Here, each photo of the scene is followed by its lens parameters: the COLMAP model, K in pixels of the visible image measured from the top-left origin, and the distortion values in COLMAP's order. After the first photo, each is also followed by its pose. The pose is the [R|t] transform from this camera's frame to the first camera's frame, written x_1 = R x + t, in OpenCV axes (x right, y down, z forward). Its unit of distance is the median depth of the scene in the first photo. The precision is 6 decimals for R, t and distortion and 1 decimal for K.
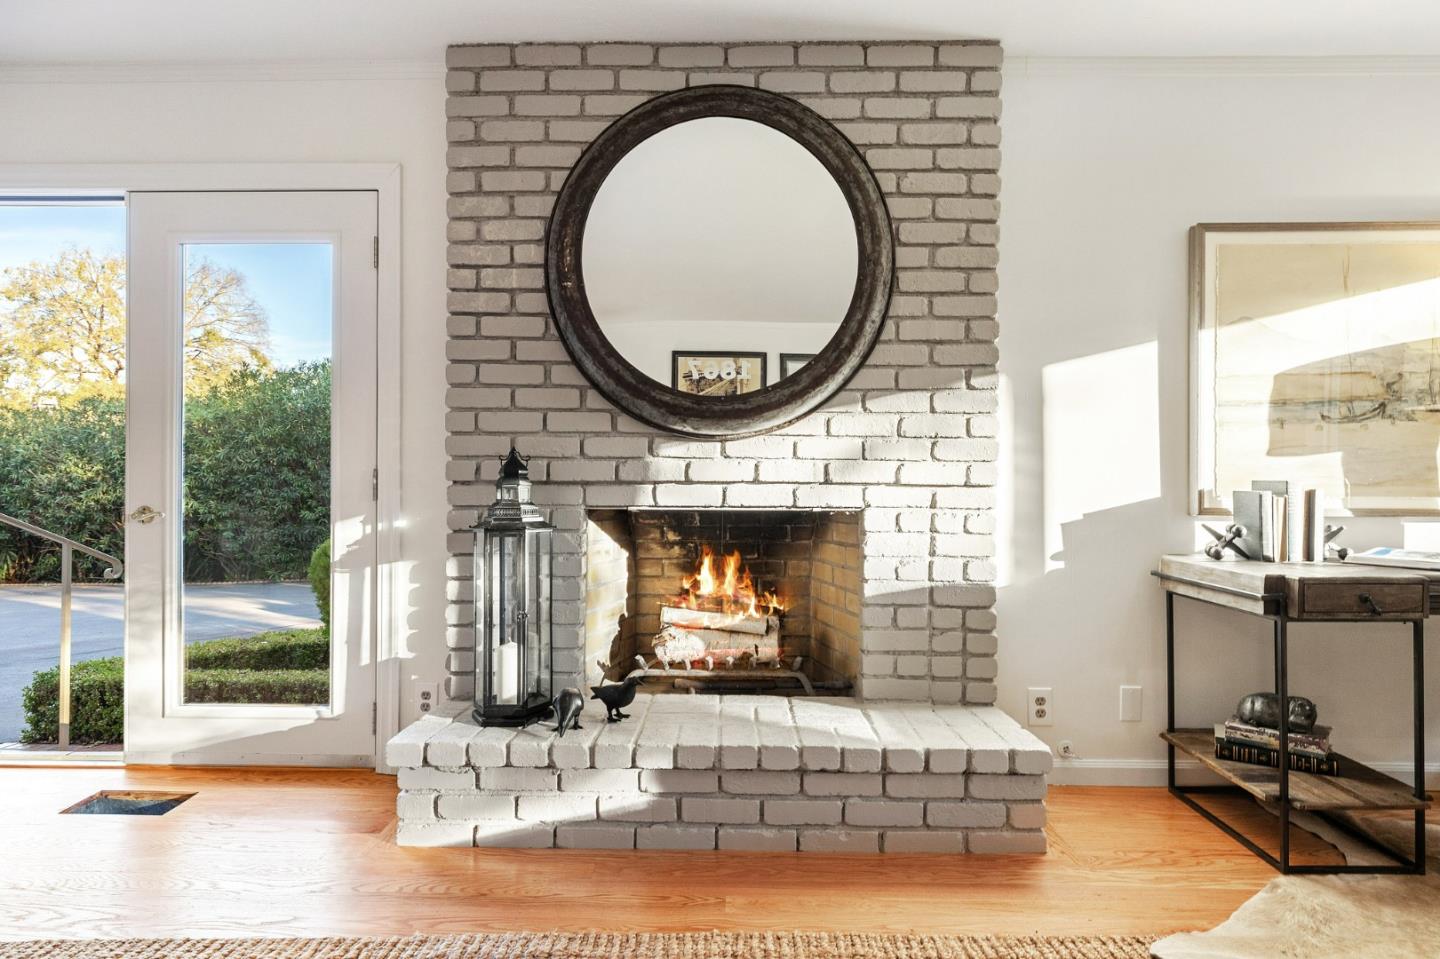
lens RADIAL K [[854.3, 0, 707.4], [0, 854.3, 479.0], [0, 0, 1]] dist [-0.000922, -0.005654]
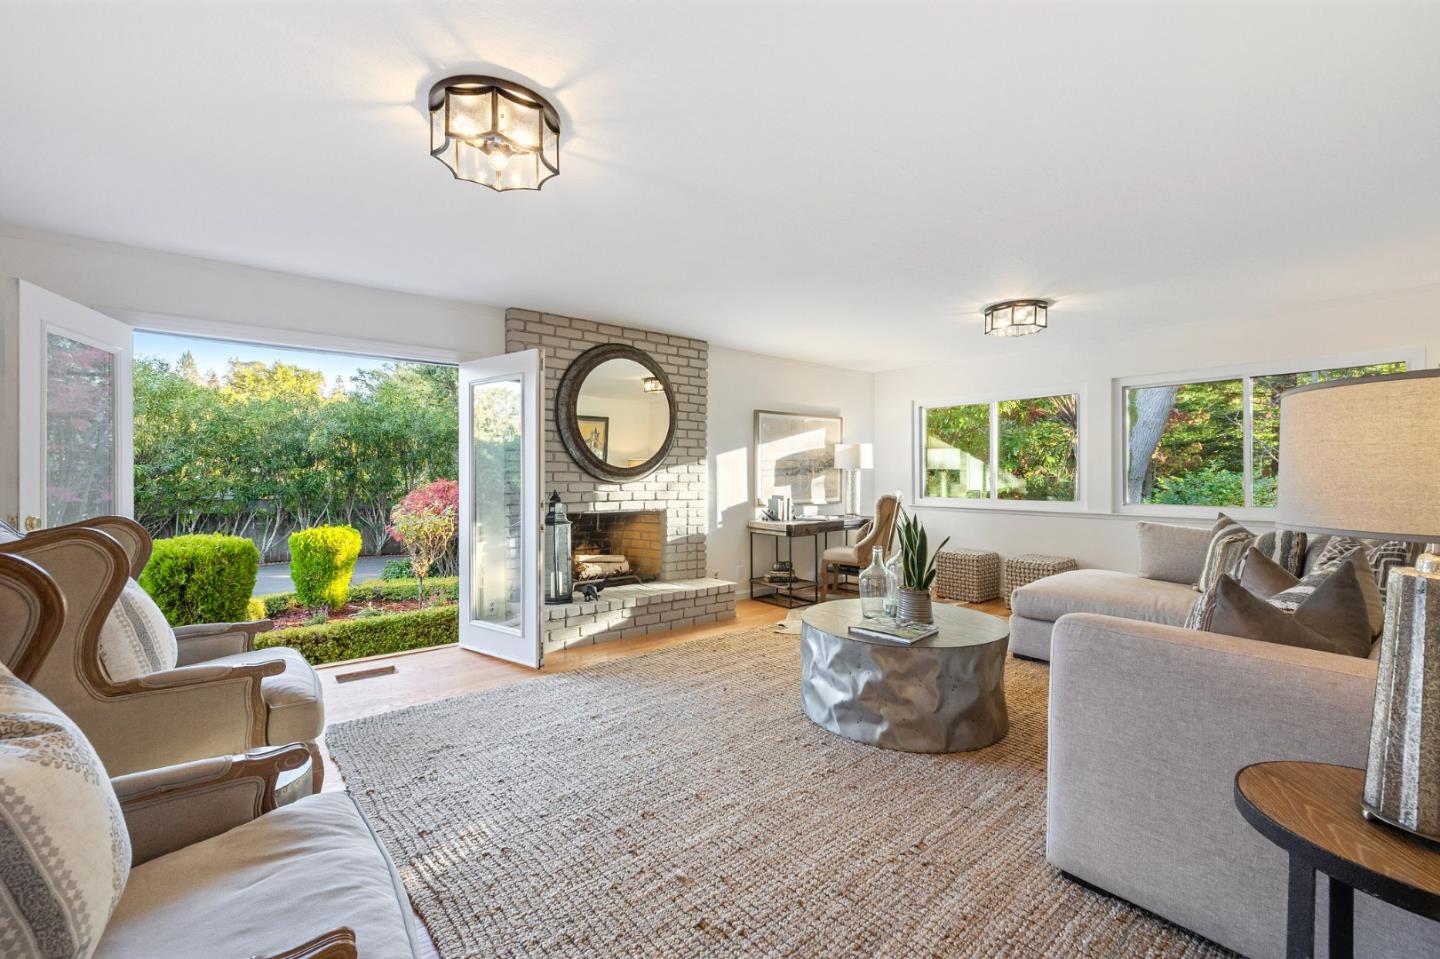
lens RADIAL K [[590.8, 0, 759.7], [0, 590.8, 469.8], [0, 0, 1]] dist [-0.001111, 0.000057]
pose [[0.737699, 0.004984, 0.675112, -0.852959], [-0.000140, 0.999974, -0.007230, -0.074496], [-0.675130, 0.005239, 0.737680, -0.560005]]
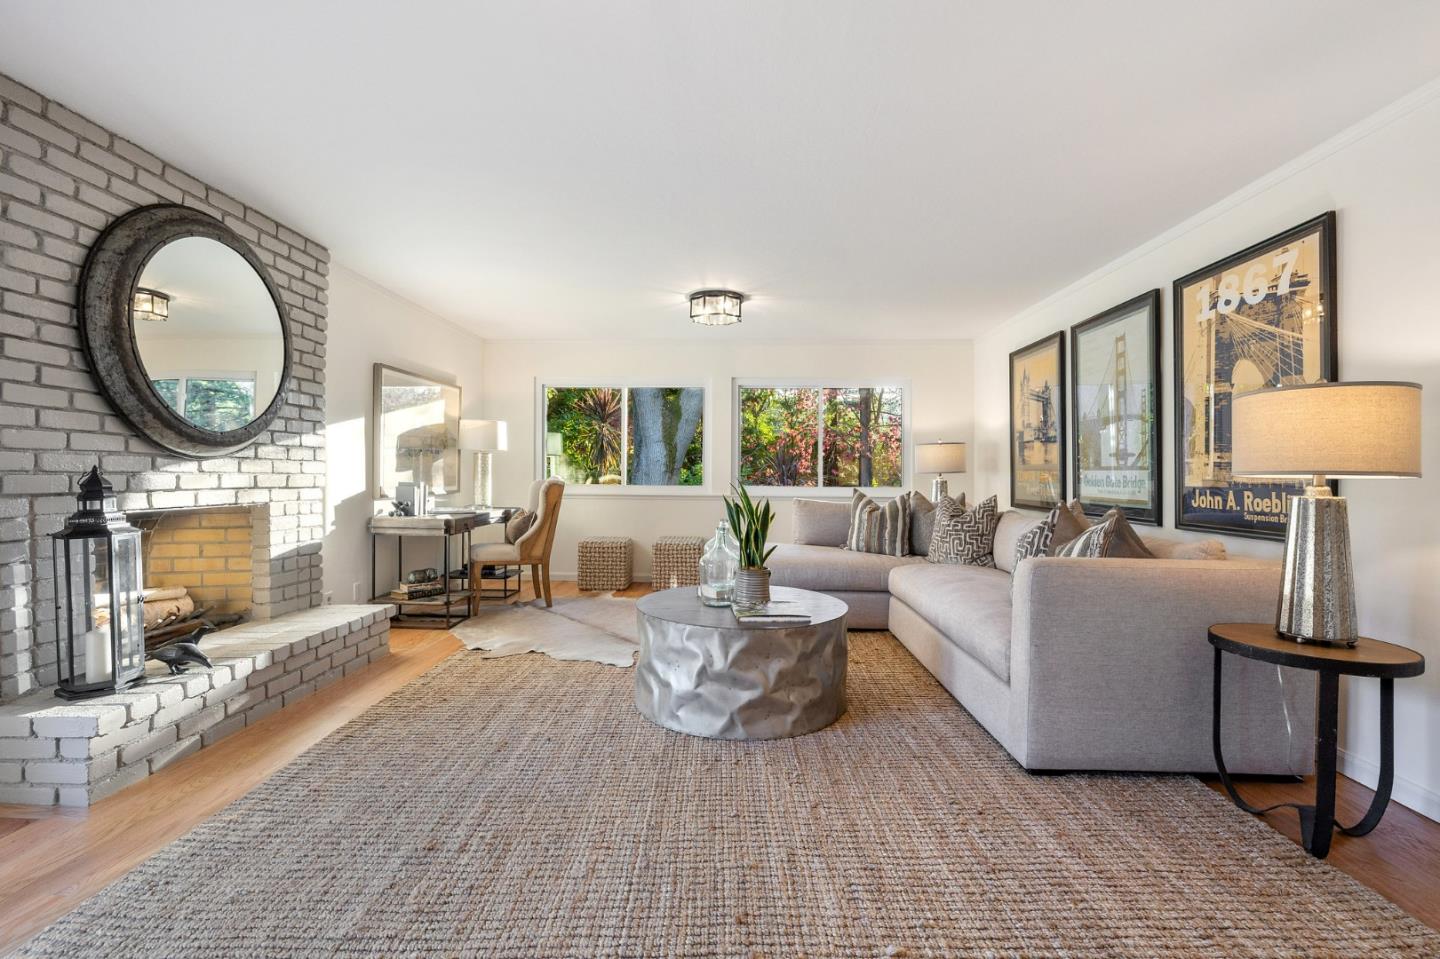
lens RADIAL K [[607.4, 0, 725.8], [0, 607.4, 471.4], [0, 0, 1]] dist [-0.007807, 0.001735]
pose [[0.010920, 0.000642, 0.999940, -0.981759], [-0.008864, 0.999961, -0.000546, -0.033461], [-0.999901, -0.008858, 0.010925, 0.107758]]
